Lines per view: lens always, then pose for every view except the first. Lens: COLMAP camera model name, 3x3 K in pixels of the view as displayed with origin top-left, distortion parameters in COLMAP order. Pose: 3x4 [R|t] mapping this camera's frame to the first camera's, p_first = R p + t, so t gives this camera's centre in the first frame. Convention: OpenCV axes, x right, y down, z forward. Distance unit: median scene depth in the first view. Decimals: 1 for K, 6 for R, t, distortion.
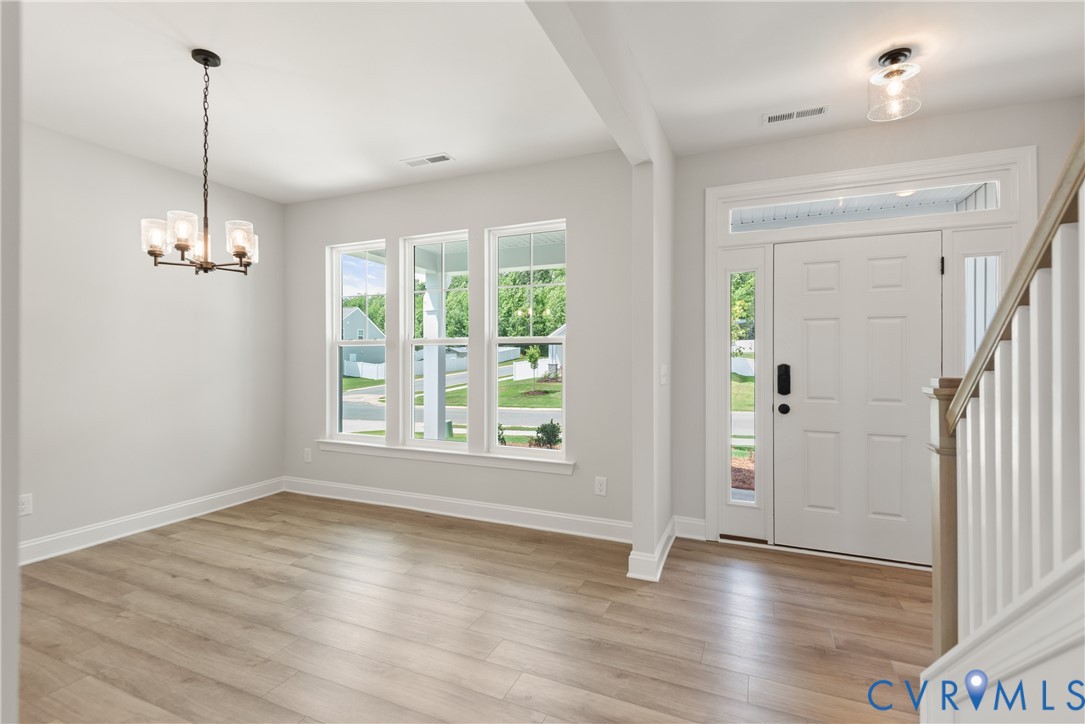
lens RADIAL K [[491.9, 0, 567.6], [0, 491.9, 360.8], [0, 0, 1]] dist [0.020416, -0.011527]
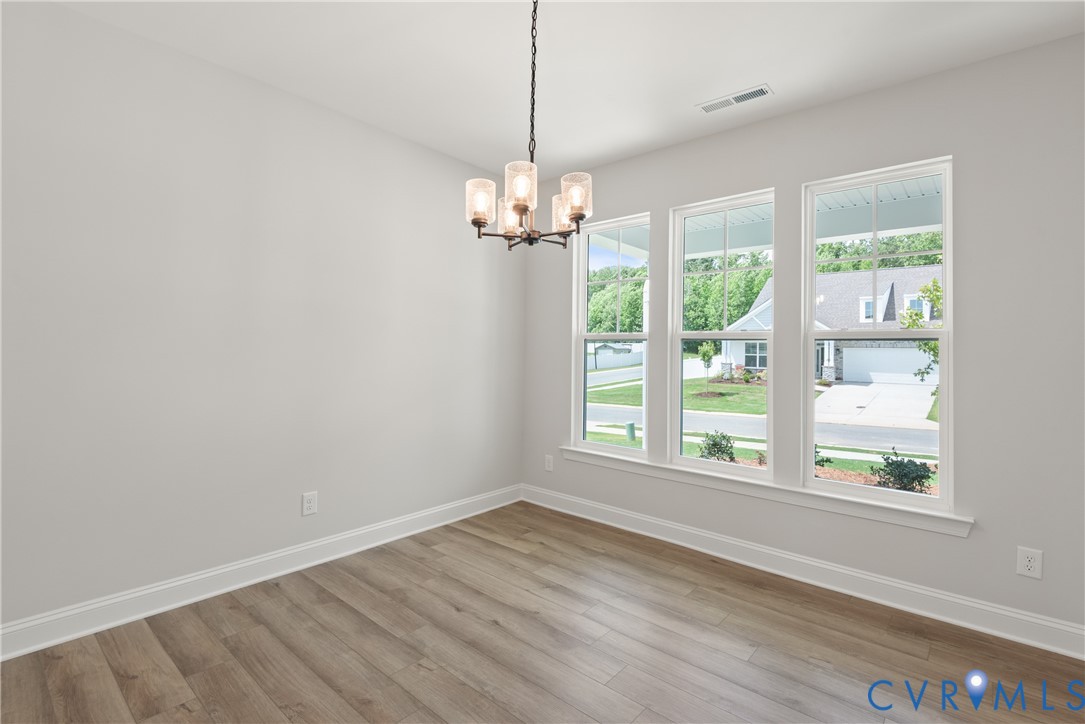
lens RADIAL K [[491.9, 0, 547.6], [0, 491.9, 346.4], [0, 0, 1]] dist [0.020416, -0.011527]
pose [[0.955631, 0.013653, -0.294249, -0.331701], [-0.019818, 0.999642, -0.017979, -0.002290], [0.293898, 0.023013, 0.955560, 0.186626]]
